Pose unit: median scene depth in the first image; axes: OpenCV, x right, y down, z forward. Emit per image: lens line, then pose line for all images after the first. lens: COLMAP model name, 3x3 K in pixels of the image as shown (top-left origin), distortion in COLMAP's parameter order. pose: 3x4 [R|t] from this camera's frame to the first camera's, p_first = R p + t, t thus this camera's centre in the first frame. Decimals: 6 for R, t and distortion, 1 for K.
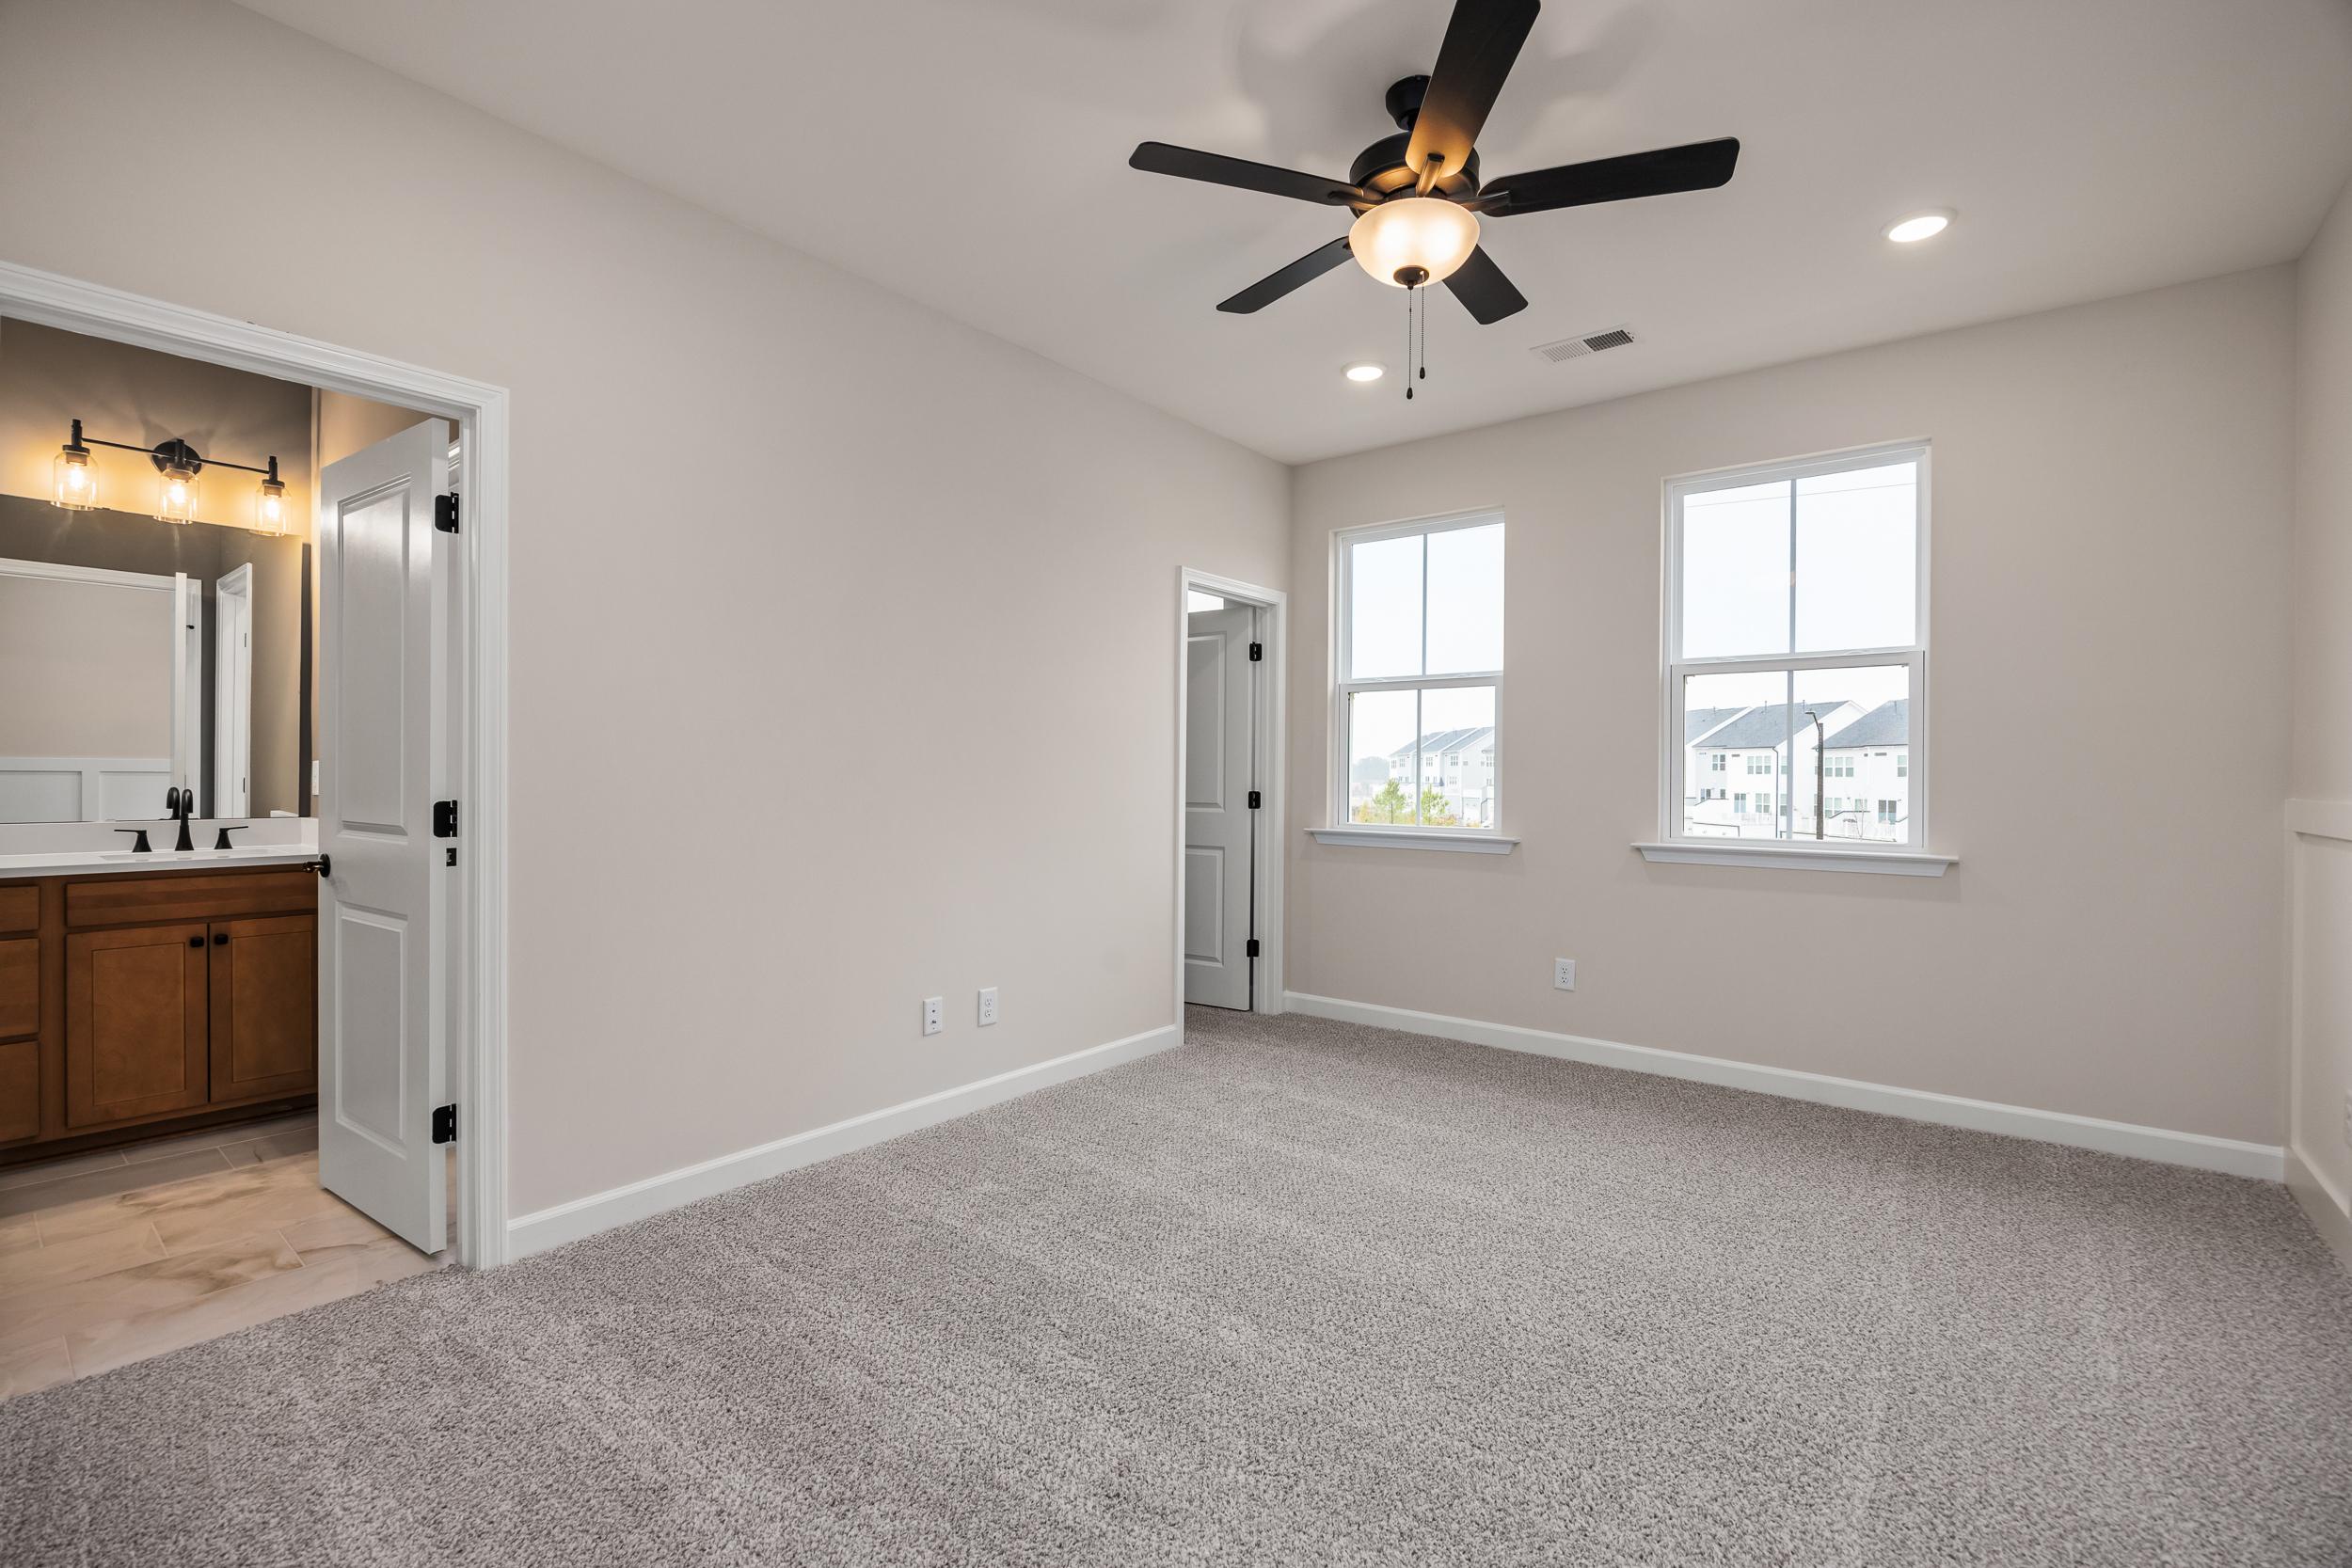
lens RADIAL K [[1047.0, 0, 1182.8], [0, 1047.0, 774.1], [0, 0, 1]] dist [-0.012809, 0.000282]
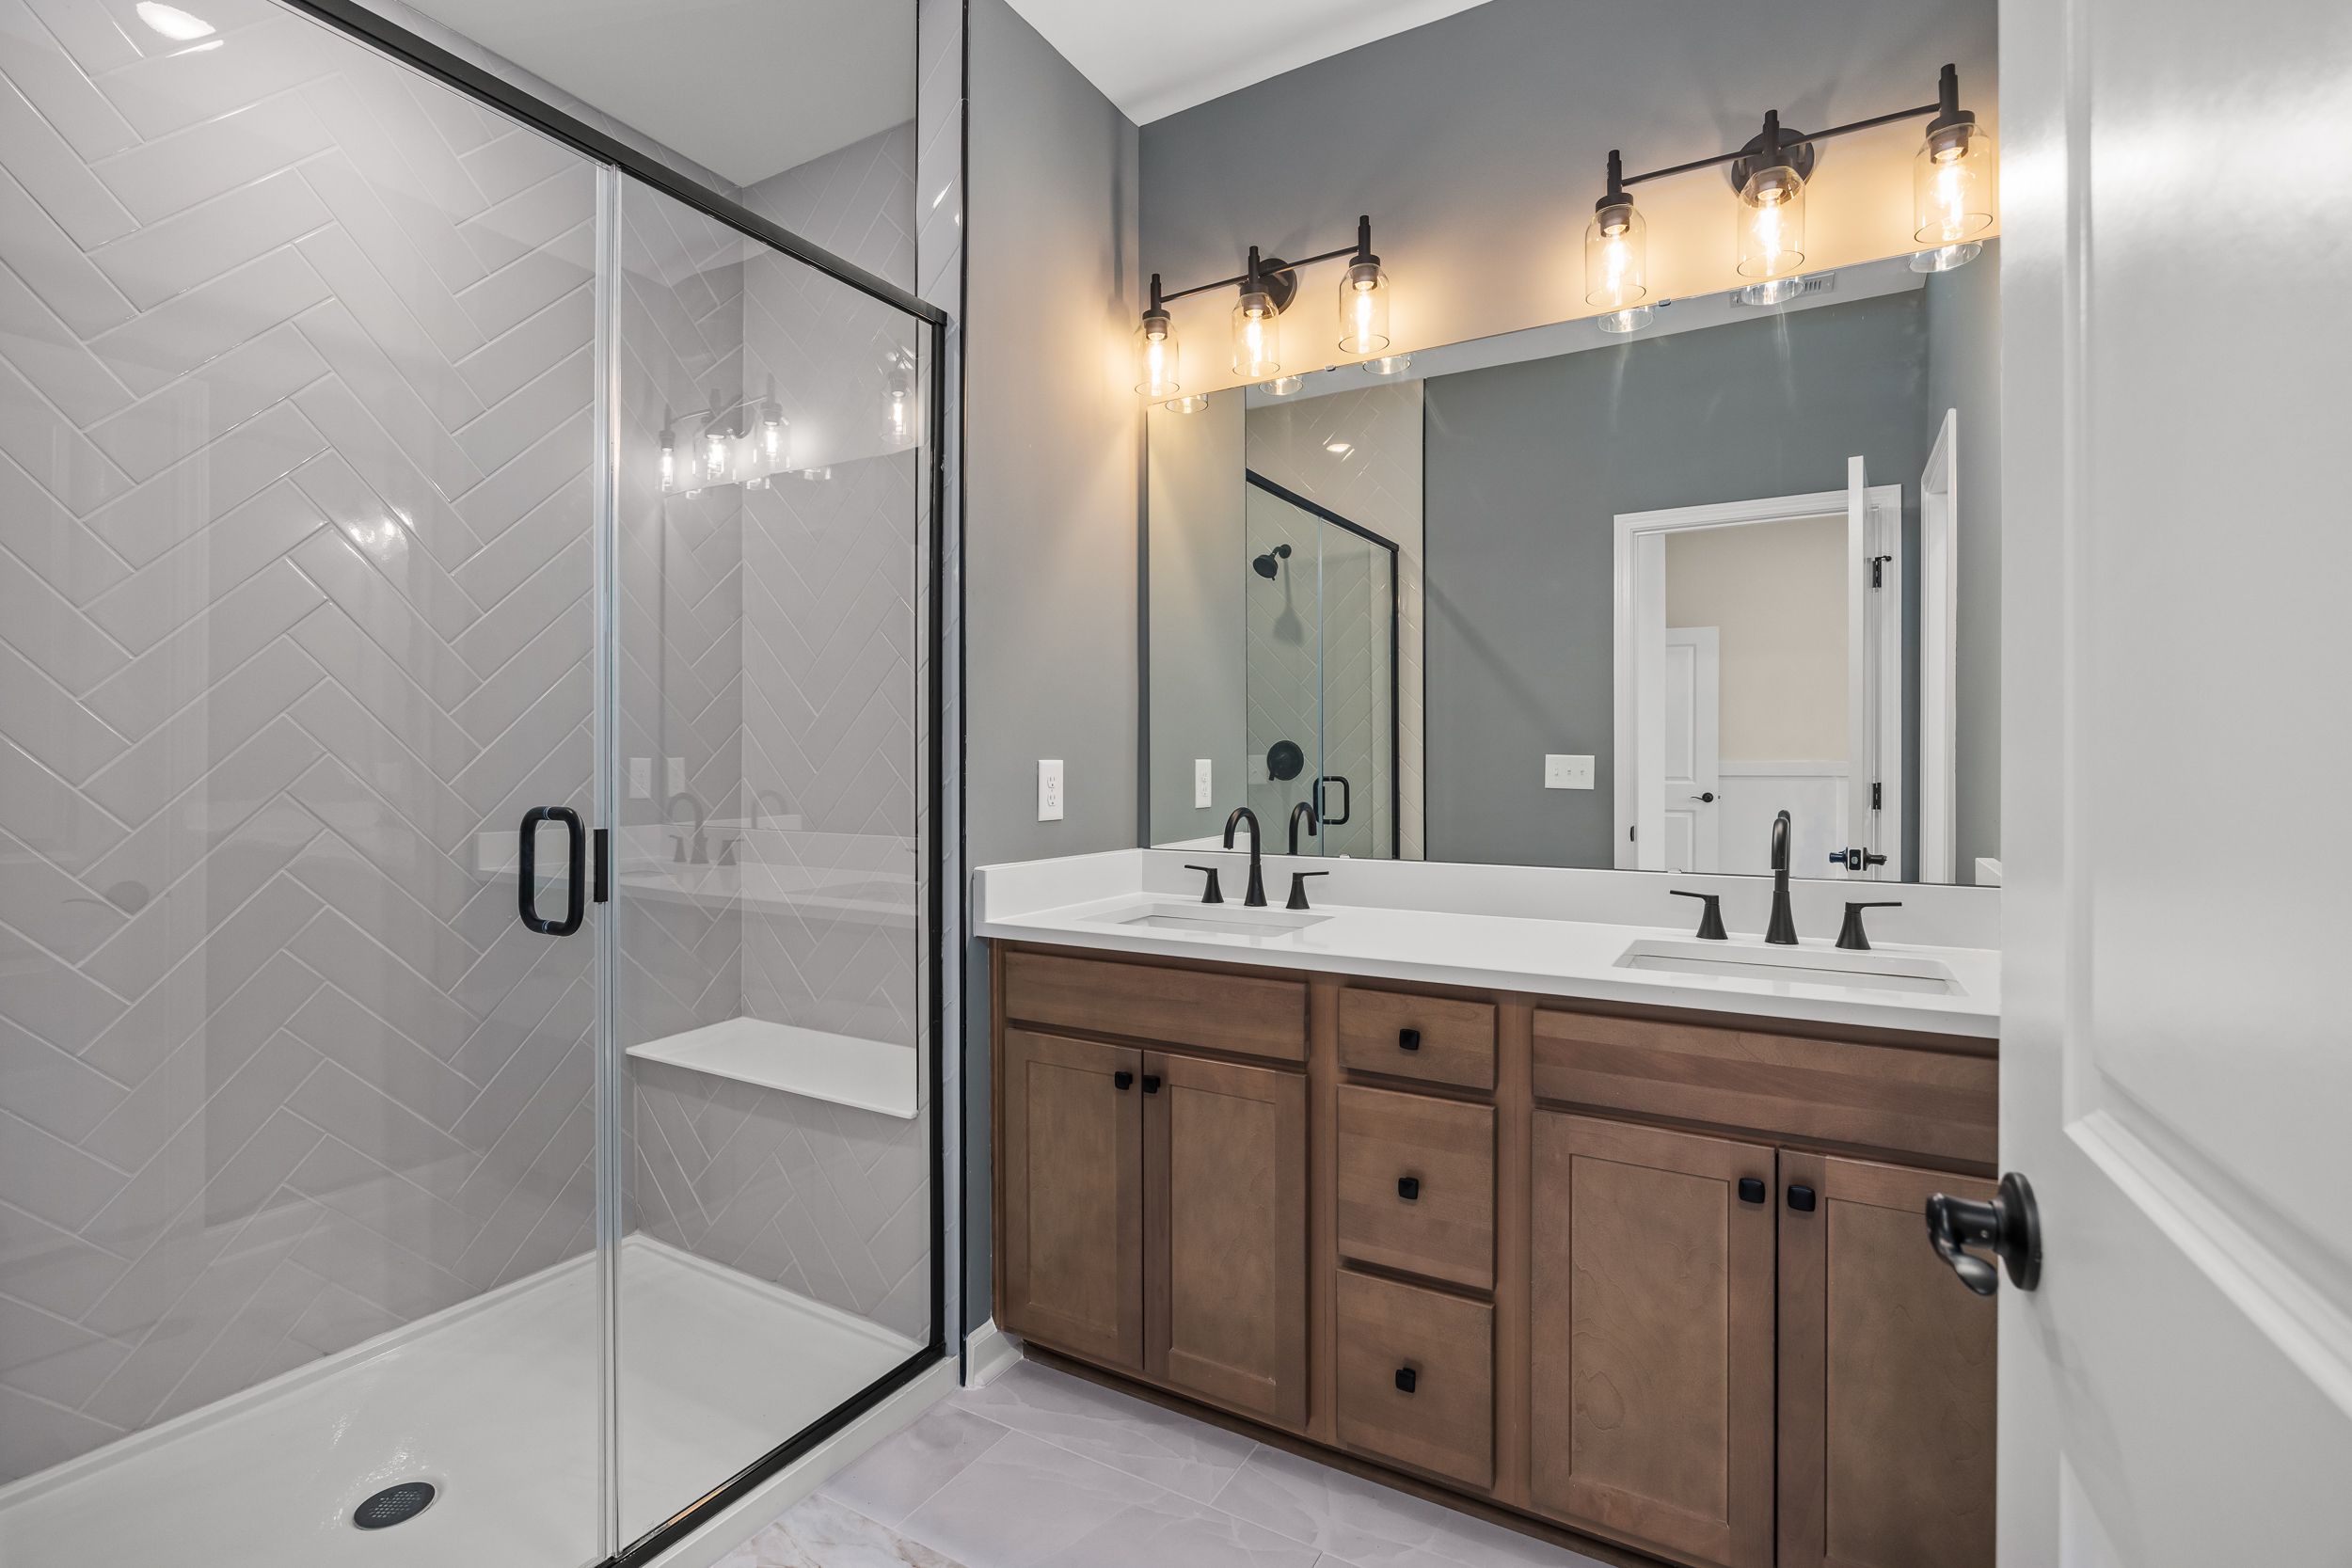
lens RADIAL K [[1047.0, 0, 1182.8], [0, 1047.0, 774.1], [0, 0, 1]] dist [-0.012809, 0.000282]
pose [[0.145372, -0.002872, -0.989373, -0.555774], [-0.001831, 0.999993, -0.003172, -0.003831], [0.989375, 0.002273, 0.145366, 0.693928]]
